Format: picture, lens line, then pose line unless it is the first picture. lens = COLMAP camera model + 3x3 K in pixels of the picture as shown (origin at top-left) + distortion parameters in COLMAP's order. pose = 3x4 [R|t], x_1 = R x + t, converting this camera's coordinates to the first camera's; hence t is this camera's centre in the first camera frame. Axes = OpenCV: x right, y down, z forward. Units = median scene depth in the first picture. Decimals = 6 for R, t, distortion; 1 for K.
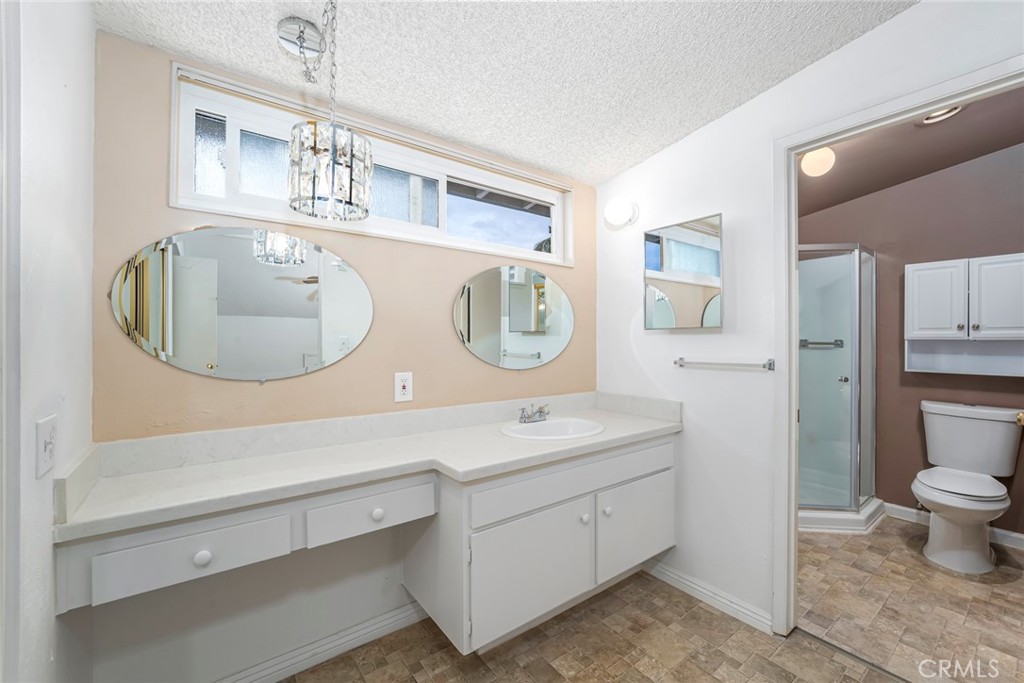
lens RADIAL K [[422.5, 0, 513.7], [0, 422.5, 348.2], [0, 0, 1]] dist [-0.022649, 0.007668]
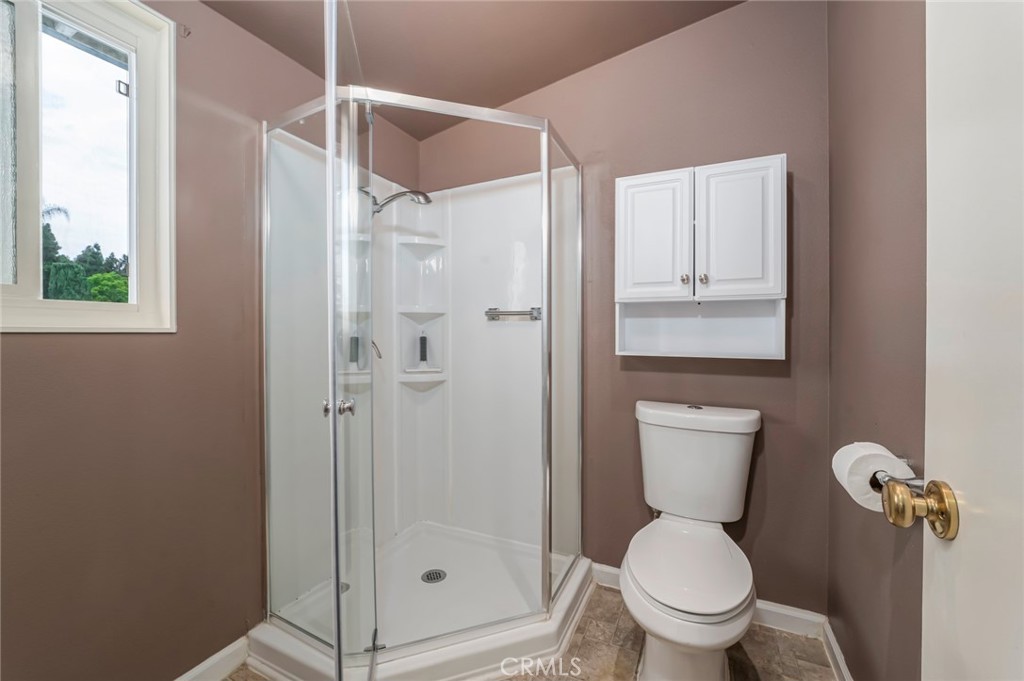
lens RADIAL K [[422.5, 0, 513.7], [0, 422.5, 347.2], [0, 0, 1]] dist [-0.022649, 0.007668]
pose [[0.883820, -0.012447, 0.467662, 0.540440], [0.006063, 0.999867, 0.015154, 0.034824], [-0.467788, -0.010558, 0.883778, 0.547162]]
